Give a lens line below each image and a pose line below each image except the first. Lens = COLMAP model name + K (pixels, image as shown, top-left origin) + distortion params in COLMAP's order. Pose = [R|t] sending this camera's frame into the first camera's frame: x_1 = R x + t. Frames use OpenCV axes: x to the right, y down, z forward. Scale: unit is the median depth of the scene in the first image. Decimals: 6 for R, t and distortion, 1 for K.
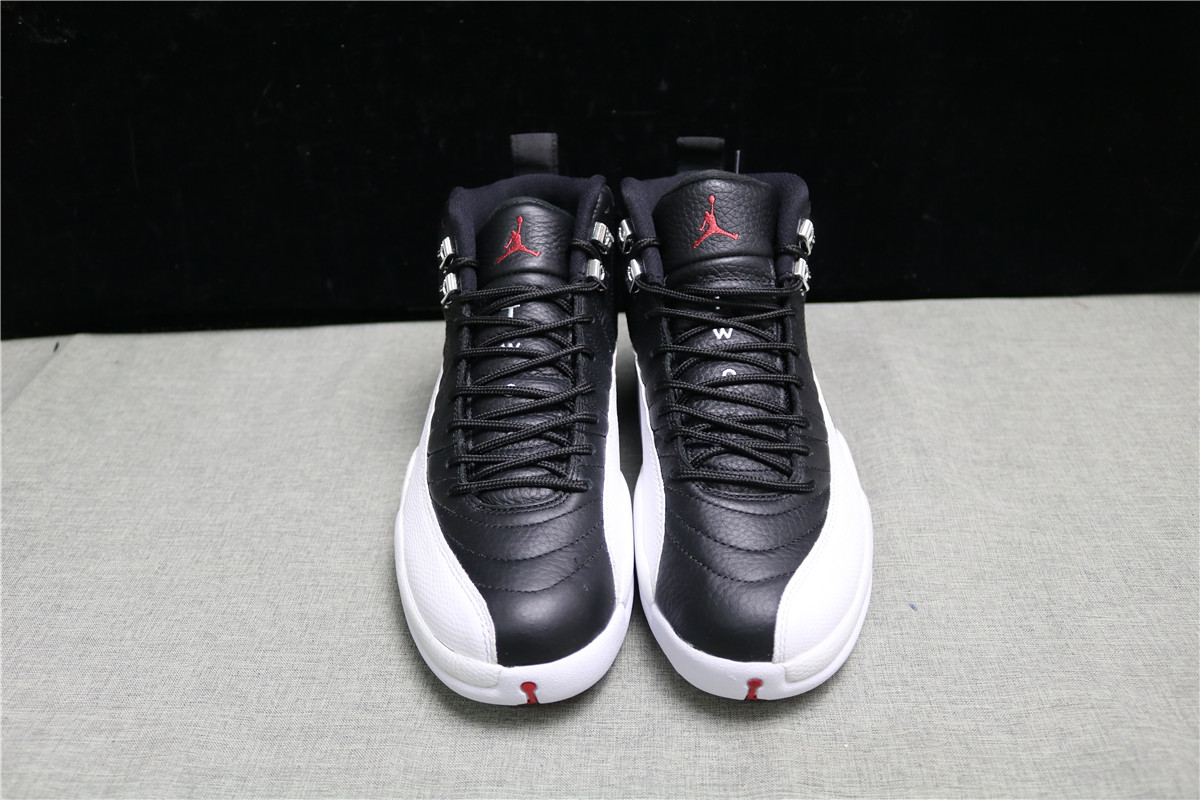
lens RADIAL K [[1045.2, 0, 597.8], [0, 1045.2, 395.4], [0, 0, 1]] dist [-0.130542, 0.065282]
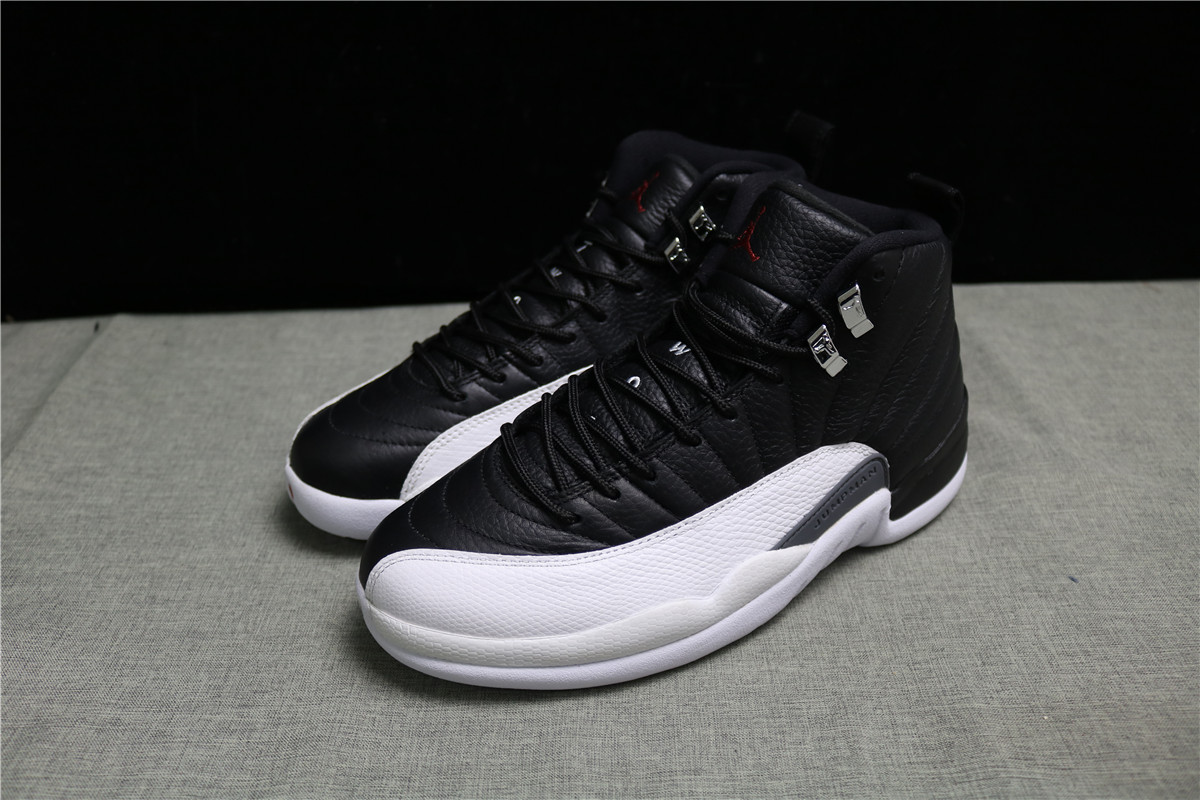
lens RADIAL K [[1045.2, 0, 588.7], [0, 1045.2, 396.7], [0, 0, 1]] dist [-0.130542, 0.065282]
pose [[0.998075, -0.002347, 0.061976, -0.194744], [0.003434, 0.999842, -0.017433, 0.045052], [-0.061925, 0.017612, 0.997925, 0.062649]]
